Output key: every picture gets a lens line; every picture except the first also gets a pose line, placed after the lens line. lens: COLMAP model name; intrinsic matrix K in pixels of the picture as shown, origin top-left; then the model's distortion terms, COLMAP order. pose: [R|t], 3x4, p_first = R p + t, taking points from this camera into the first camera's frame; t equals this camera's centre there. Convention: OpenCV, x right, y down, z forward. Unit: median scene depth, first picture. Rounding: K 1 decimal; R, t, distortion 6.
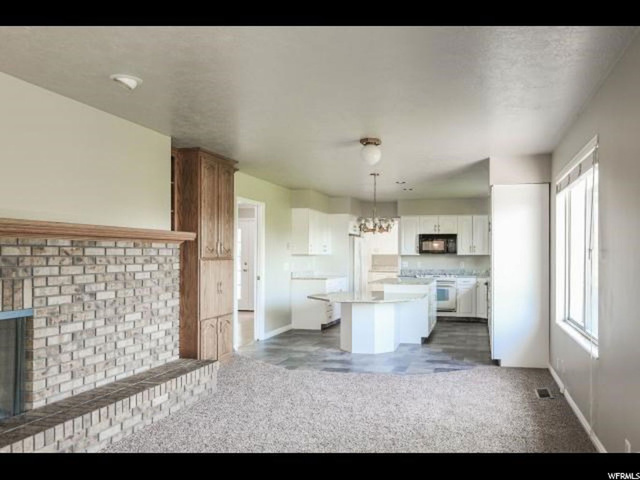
lens RADIAL K [[495.9, 0, 320.0], [0, 495.9, 240.0], [0, 0, 1]] dist [-0.000197, -0.000526]
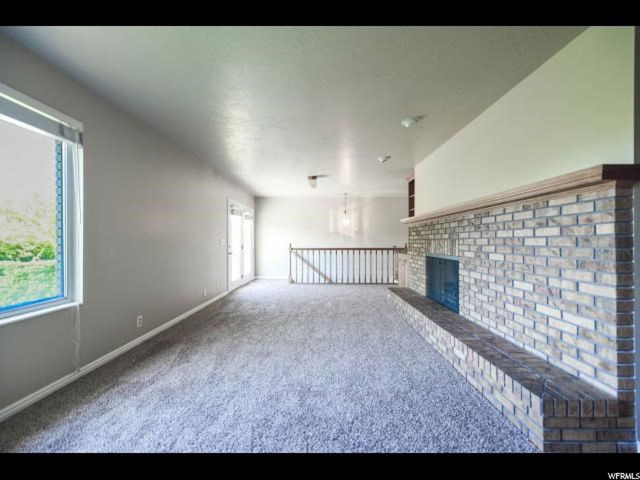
lens RADIAL K [[258.3, 0, 320.0], [0, 258.3, 240.0], [0, 0, 1]] dist [-0.000232, -0.000040]
pose [[-0.950719, -0.000673, -0.310052, 0.136049], [0.010165, 0.999392, -0.033337, 0.084417], [0.309886, -0.034846, -0.950135, 1.382562]]
